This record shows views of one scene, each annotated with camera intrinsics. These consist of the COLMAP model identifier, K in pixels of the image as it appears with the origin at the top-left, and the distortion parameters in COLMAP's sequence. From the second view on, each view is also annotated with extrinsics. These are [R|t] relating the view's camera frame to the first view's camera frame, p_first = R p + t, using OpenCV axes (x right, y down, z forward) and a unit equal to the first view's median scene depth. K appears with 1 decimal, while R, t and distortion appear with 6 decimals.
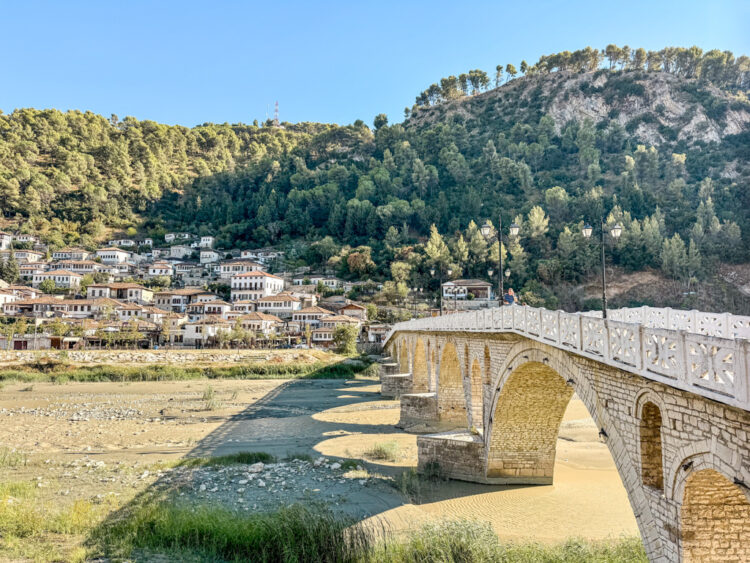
lens RADIAL K [[529.9, 0, 375.0], [0, 529.9, 281.5], [0, 0, 1]] dist [0.030939, -0.001024]
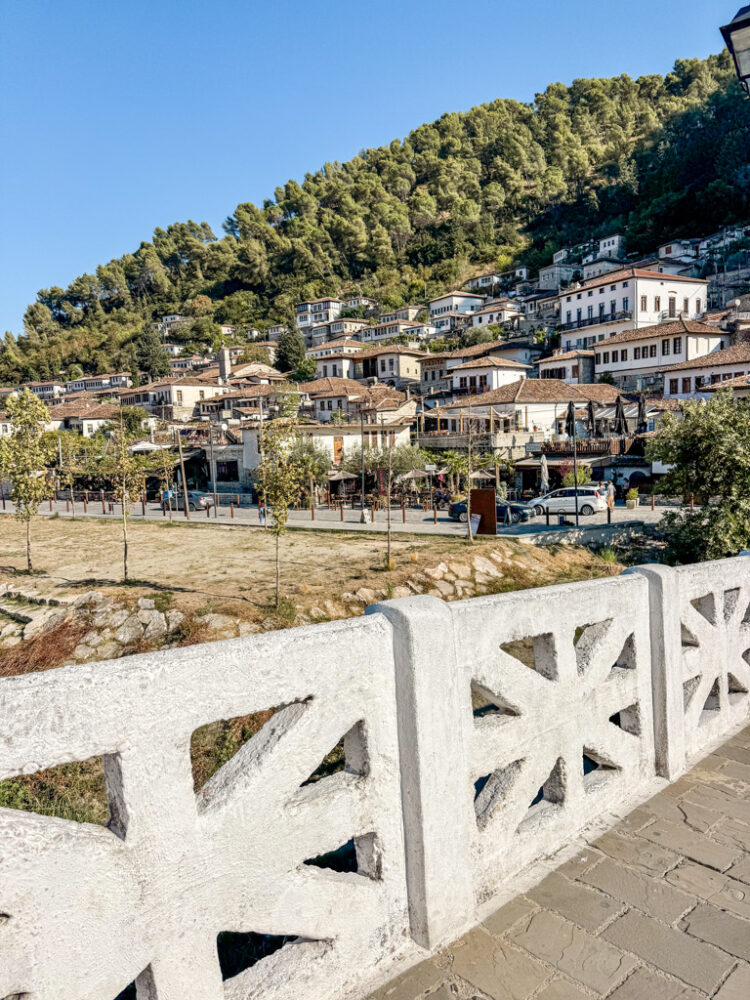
lens RADIAL K [[706.5, 0, 375.0], [0, 706.5, 500.0], [0, 0, 1]] dist [0.030939, -0.001024]
pose [[0.691951, 0.032447, -0.721215, 0.019857], [0.112746, 0.981875, 0.152346, 0.033796], [0.713086, -0.186730, 0.675752, 0.388590]]
